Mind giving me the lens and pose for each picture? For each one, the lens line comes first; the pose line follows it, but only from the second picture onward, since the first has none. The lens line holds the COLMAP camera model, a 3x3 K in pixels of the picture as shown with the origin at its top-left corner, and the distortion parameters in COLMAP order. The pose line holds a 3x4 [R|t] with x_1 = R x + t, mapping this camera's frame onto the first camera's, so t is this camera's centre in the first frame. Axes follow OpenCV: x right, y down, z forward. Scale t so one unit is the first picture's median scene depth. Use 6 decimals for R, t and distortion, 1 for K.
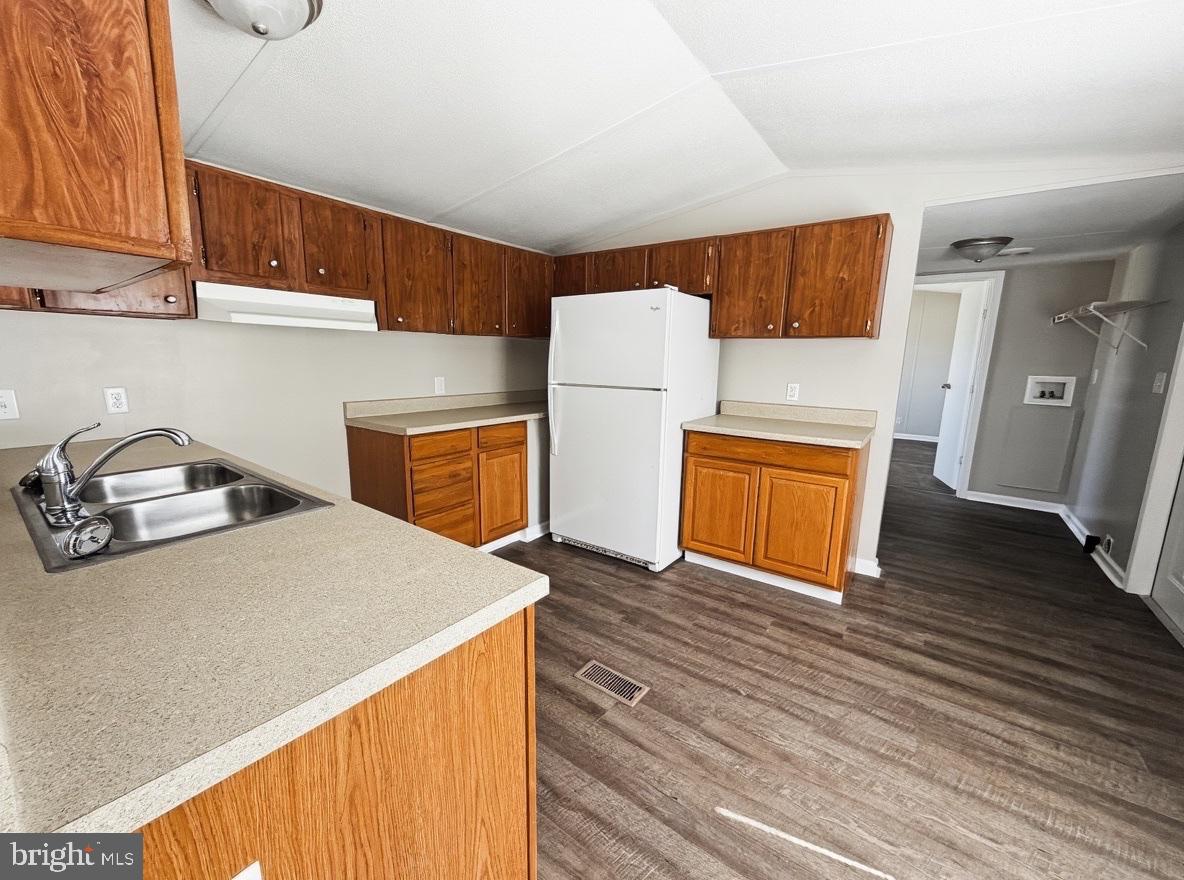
lens RADIAL K [[467.8, 0, 585.6], [0, 467.8, 439.3], [0, 0, 1]] dist [-0.001047, 0.000008]
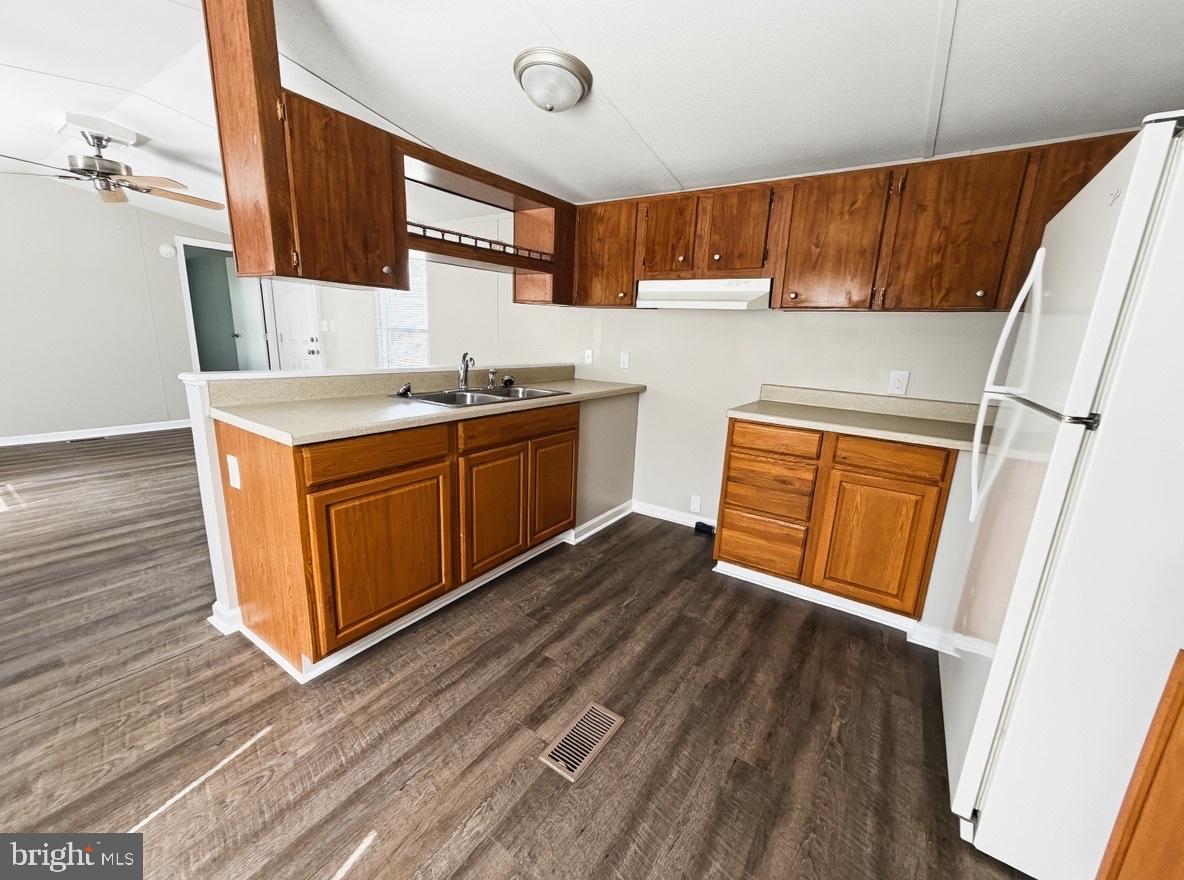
lens RADIAL K [[467.8, 0, 591.8], [0, 467.8, 440.8], [0, 0, 1]] dist [-0.001047, 0.000008]
pose [[0.058125, 0.207580, -0.976490, 0.609241], [-0.217363, 0.957308, 0.190564, -0.092896], [0.974359, 0.201177, 0.100764, 0.709735]]
